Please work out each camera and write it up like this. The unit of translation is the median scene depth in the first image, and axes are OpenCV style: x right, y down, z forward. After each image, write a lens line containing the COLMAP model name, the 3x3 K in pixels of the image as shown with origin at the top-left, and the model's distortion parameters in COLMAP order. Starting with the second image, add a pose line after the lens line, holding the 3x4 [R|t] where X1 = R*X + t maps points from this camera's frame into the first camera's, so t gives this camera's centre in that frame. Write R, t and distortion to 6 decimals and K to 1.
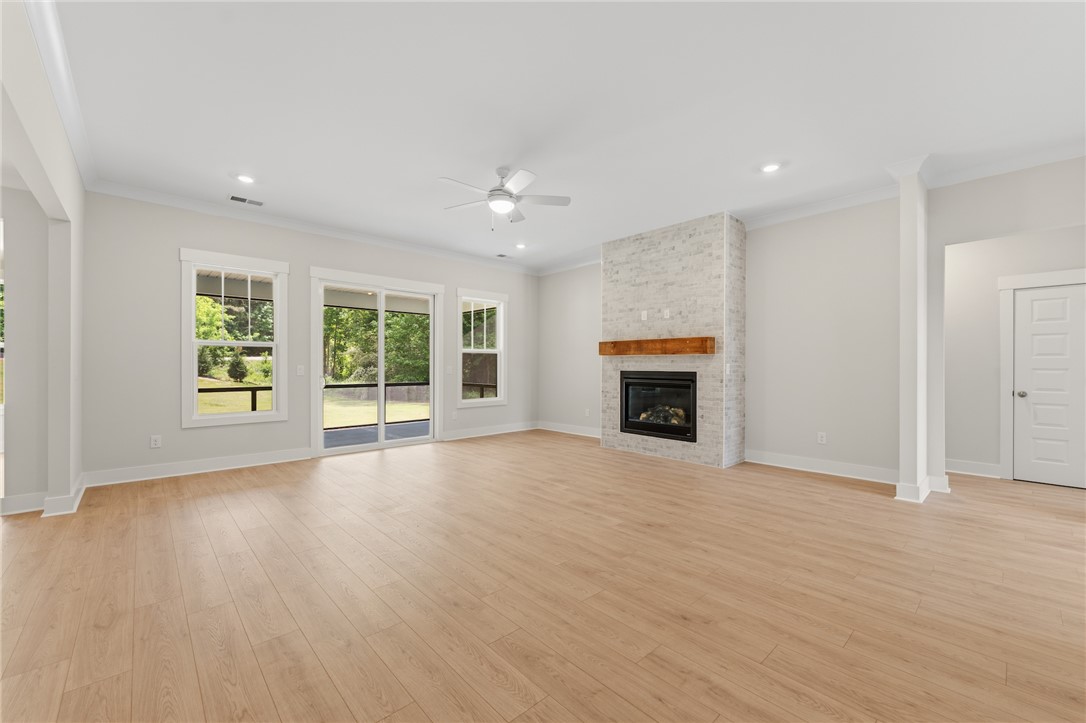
lens RADIAL K [[404.5, 0, 577.2], [0, 404.5, 364.9], [0, 0, 1]] dist [0.000051, -0.000012]
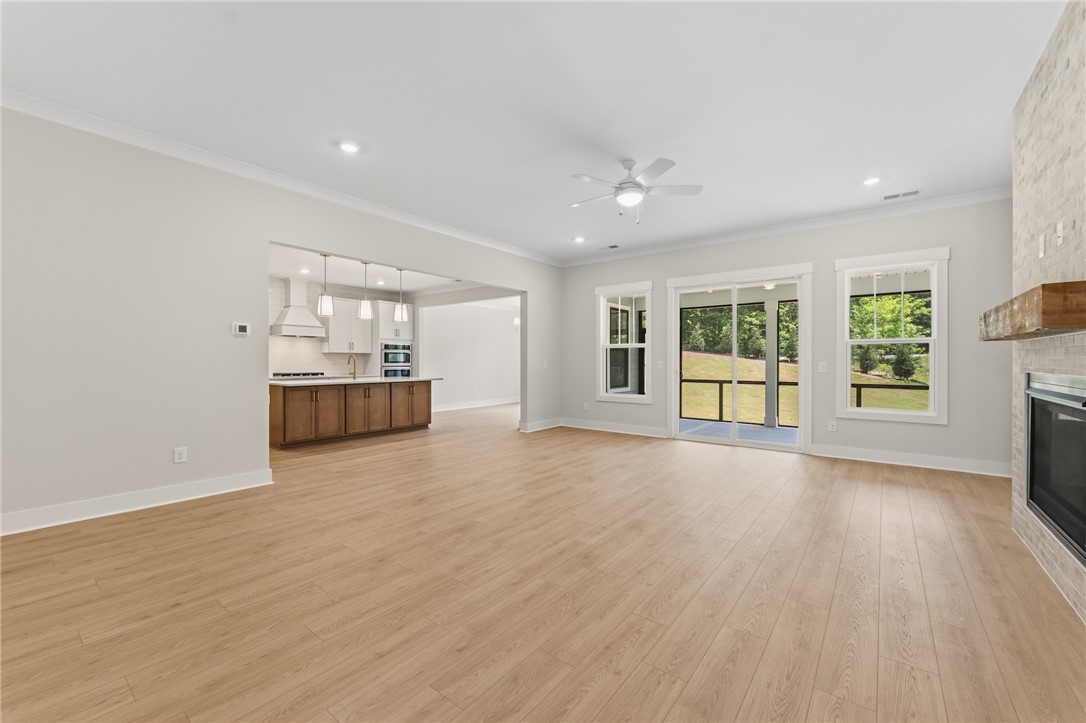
lens RADIAL K [[454.0, 0, 573.7], [0, 454.0, 362.9], [0, 0, 1]] dist [-0.000490, -0.000026]
pose [[0.145875, -0.001569, -0.989302, 0.514517], [0.002519, 0.999996, -0.001214, 0.005403], [0.989300, -0.002315, 0.145879, 0.414475]]
